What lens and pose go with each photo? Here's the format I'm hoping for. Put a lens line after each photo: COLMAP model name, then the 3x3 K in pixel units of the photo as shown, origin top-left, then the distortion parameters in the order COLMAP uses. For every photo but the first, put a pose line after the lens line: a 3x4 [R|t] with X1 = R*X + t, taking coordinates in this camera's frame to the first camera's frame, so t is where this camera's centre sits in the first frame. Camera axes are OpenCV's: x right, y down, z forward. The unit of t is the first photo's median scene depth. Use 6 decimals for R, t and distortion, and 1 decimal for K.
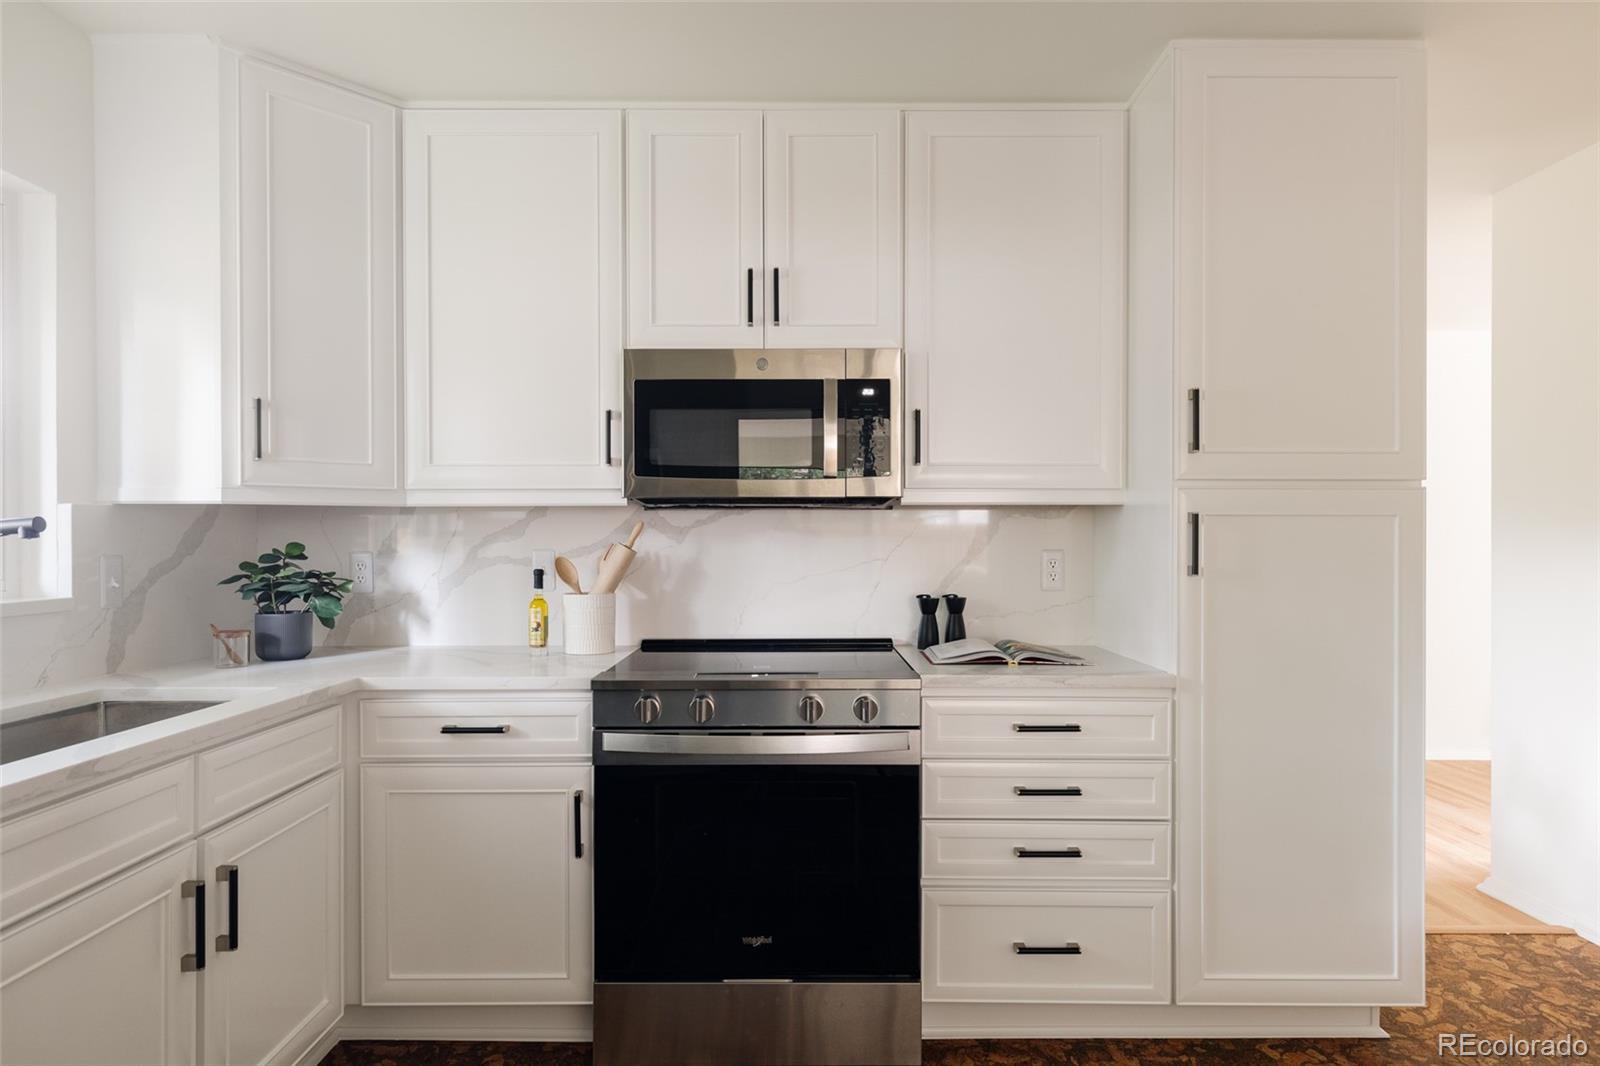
lens RADIAL K [[905.7, 0, 803.9], [0, 905.7, 541.1], [0, 0, 1]] dist [0.001666, 0.001193]
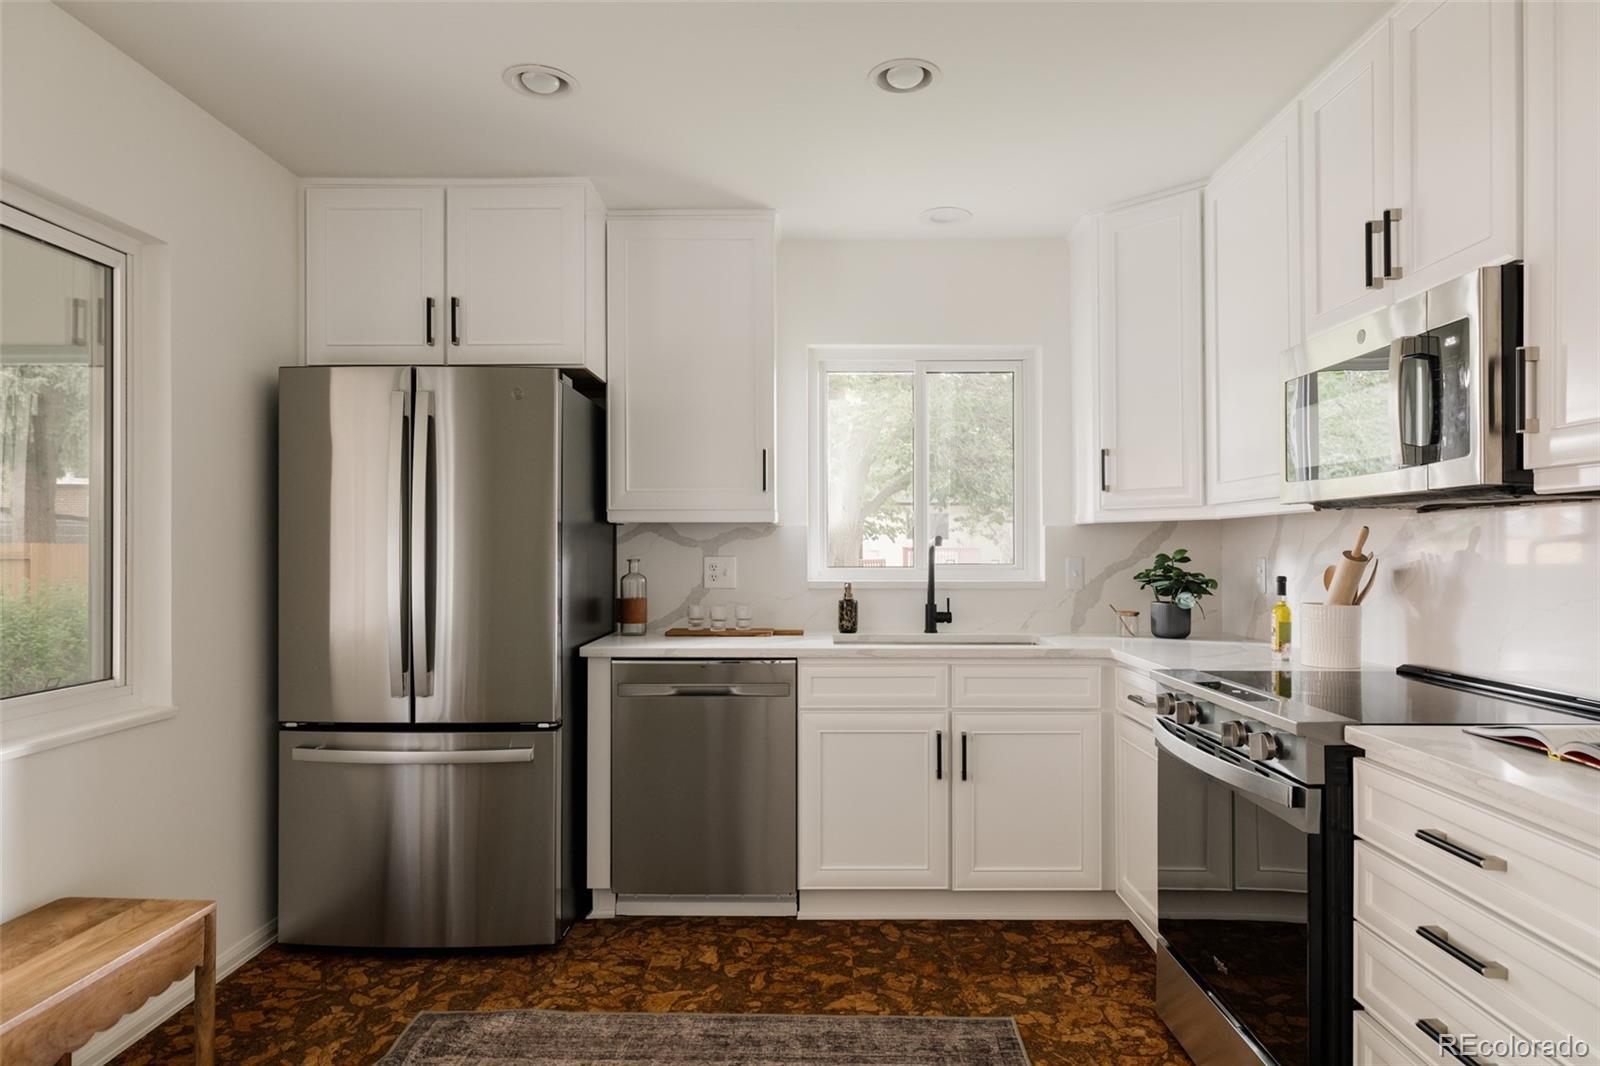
lens RADIAL K [[972.4, 0, 810.1], [0, 972.4, 544.4], [0, 0, 1]] dist [0.002281, 0.000980]
pose [[-0.027253, -0.002731, -0.999625, 0.881281], [0.000907, 0.999996, -0.002757, -0.002341], [0.999628, -0.000982, -0.027251, 0.528730]]
